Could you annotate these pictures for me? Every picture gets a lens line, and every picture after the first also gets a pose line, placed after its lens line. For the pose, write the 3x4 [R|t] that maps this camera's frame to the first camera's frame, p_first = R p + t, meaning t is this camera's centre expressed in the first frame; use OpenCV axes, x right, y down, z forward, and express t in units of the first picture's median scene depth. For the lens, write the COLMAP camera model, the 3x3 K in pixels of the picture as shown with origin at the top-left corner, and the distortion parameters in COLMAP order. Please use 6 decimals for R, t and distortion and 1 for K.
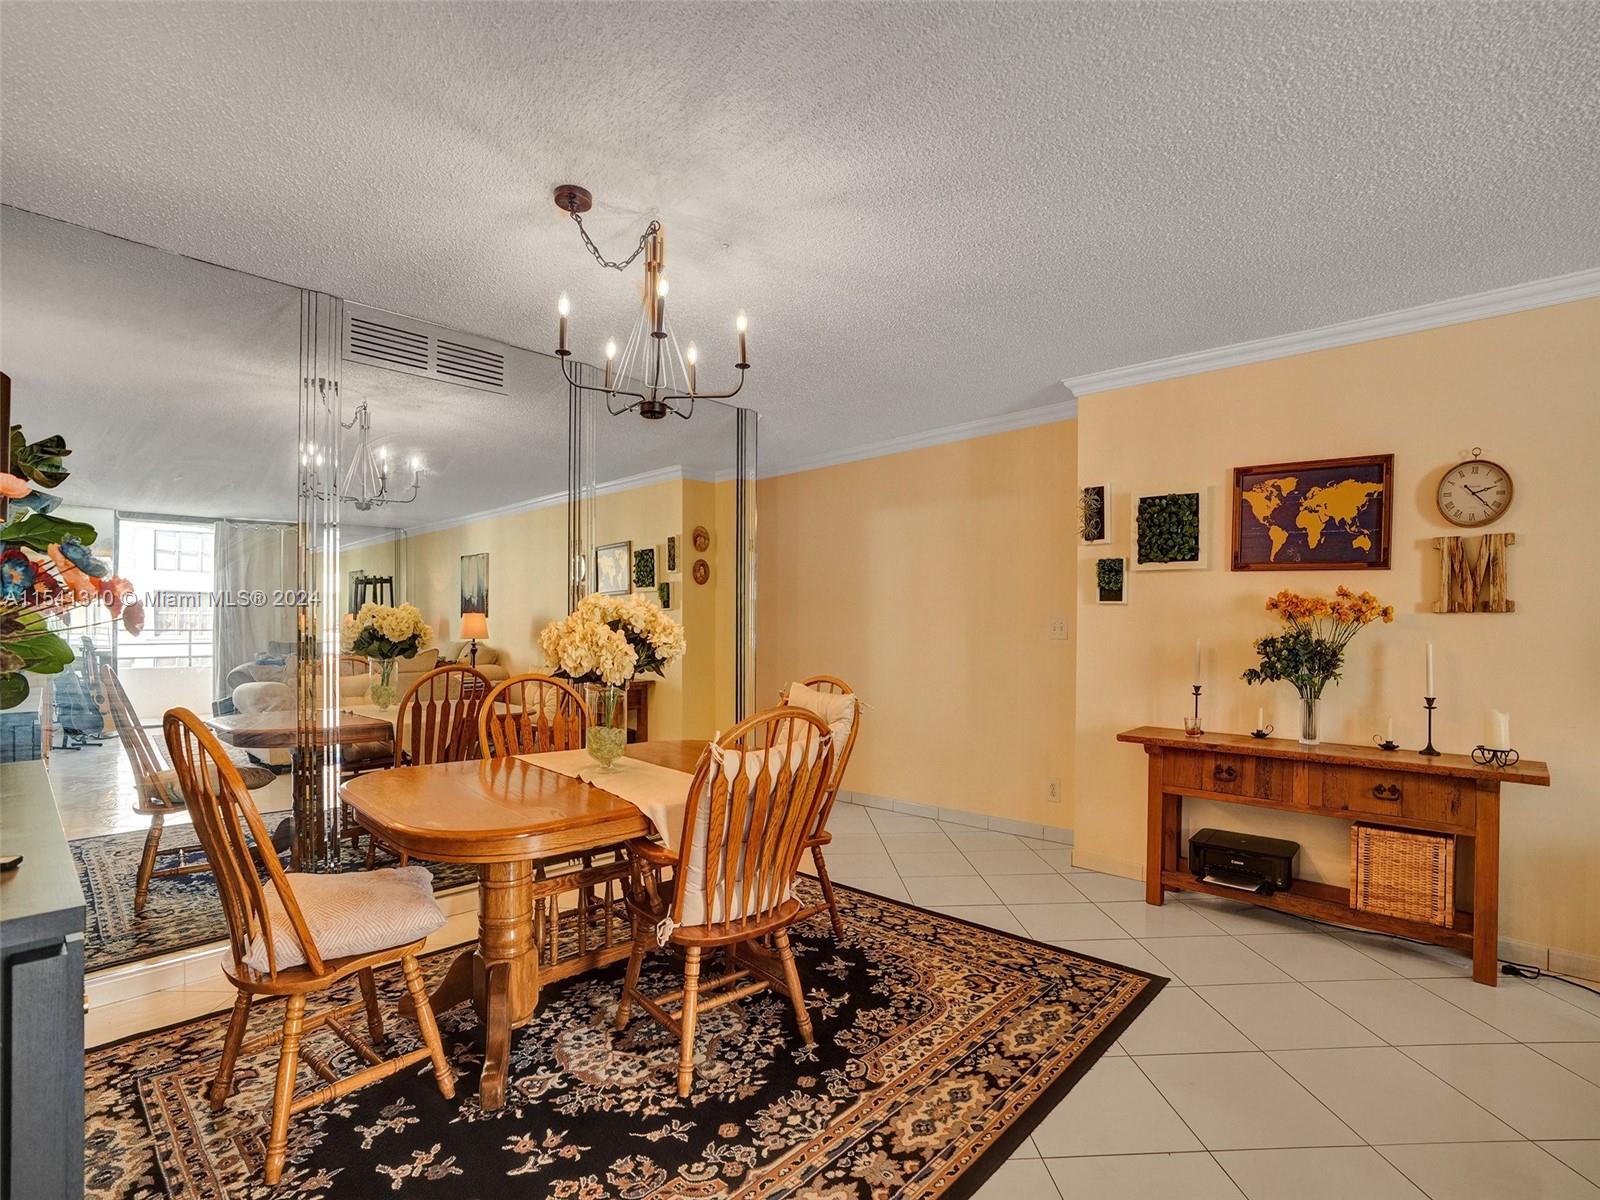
lens RADIAL K [[774.4, 0, 788.1], [0, 774.4, 598.7], [0, 0, 1]] dist [-0.070771, 0.025425]
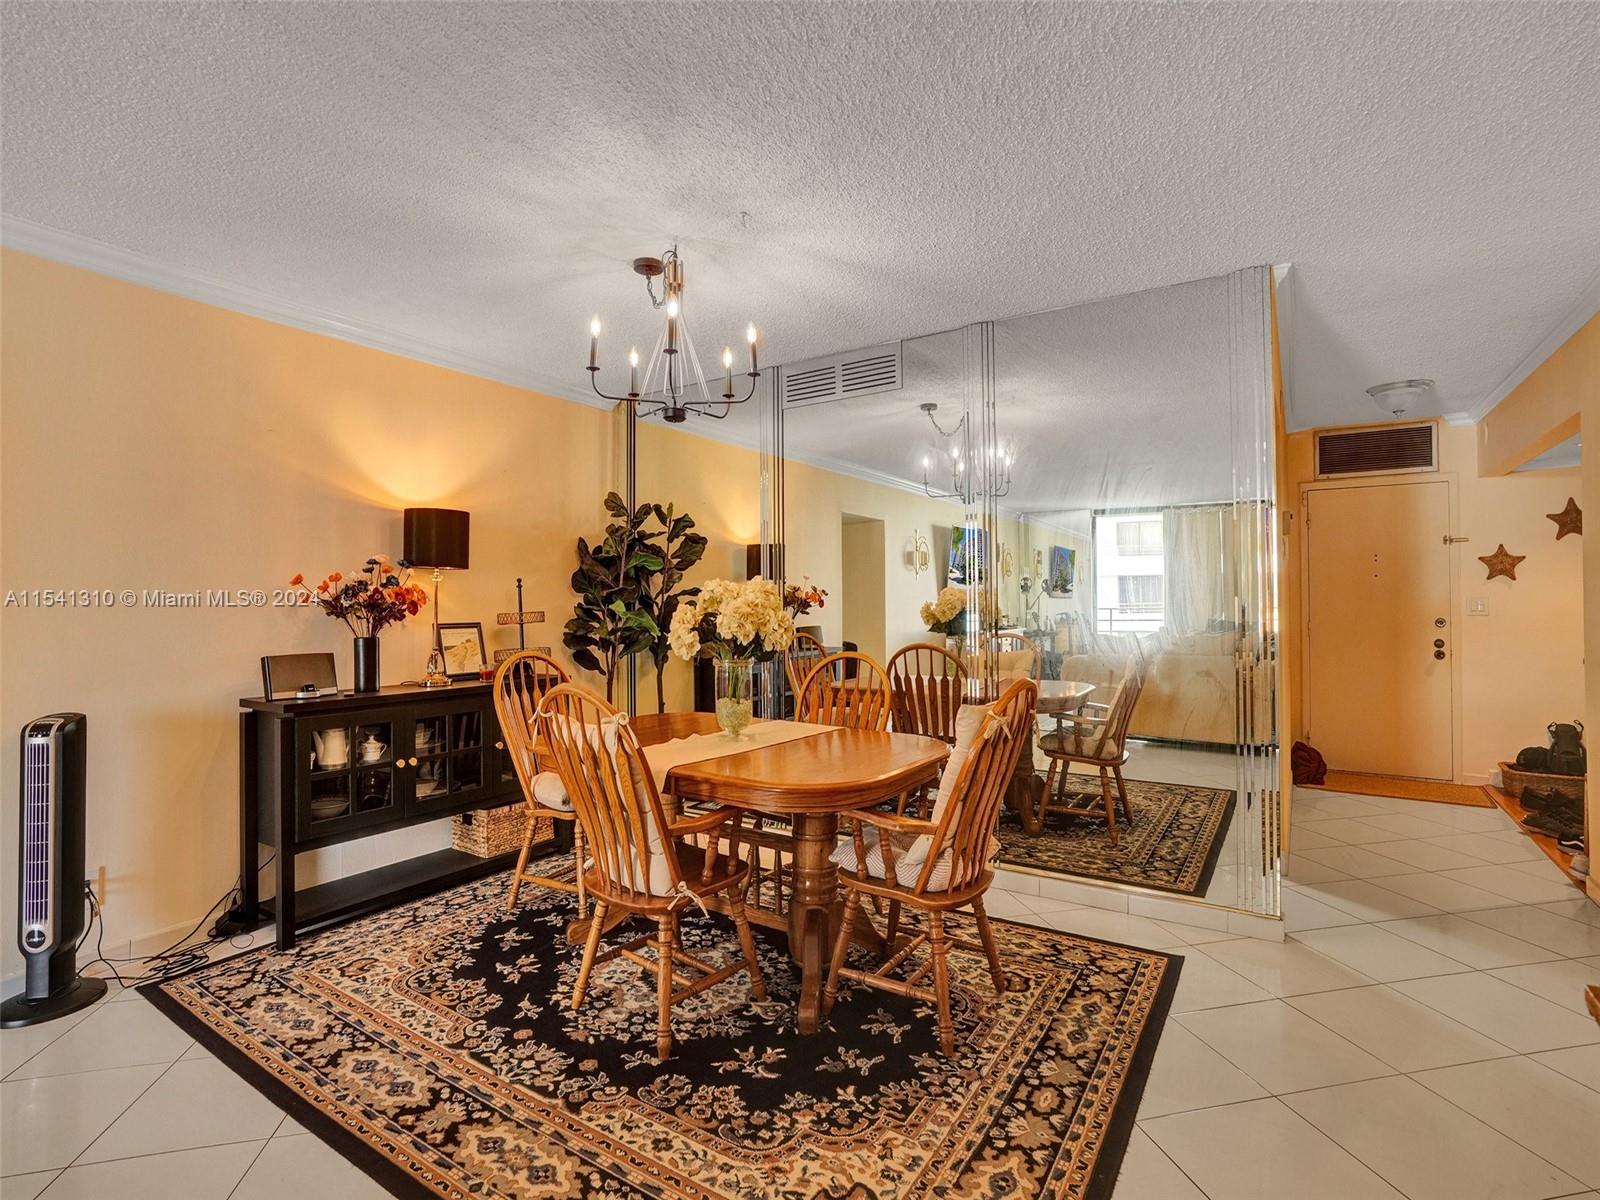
lens RADIAL K [[775.8, 0, 796.1], [0, 775.8, 570.1], [0, 0, 1]] dist [-0.061884, 0.027939]
pose [[0.174456, -0.049481, -0.983421, 1.102205], [0.044949, 0.998096, -0.042245, 0.039535], [0.983638, -0.036834, 0.176348, 1.128325]]
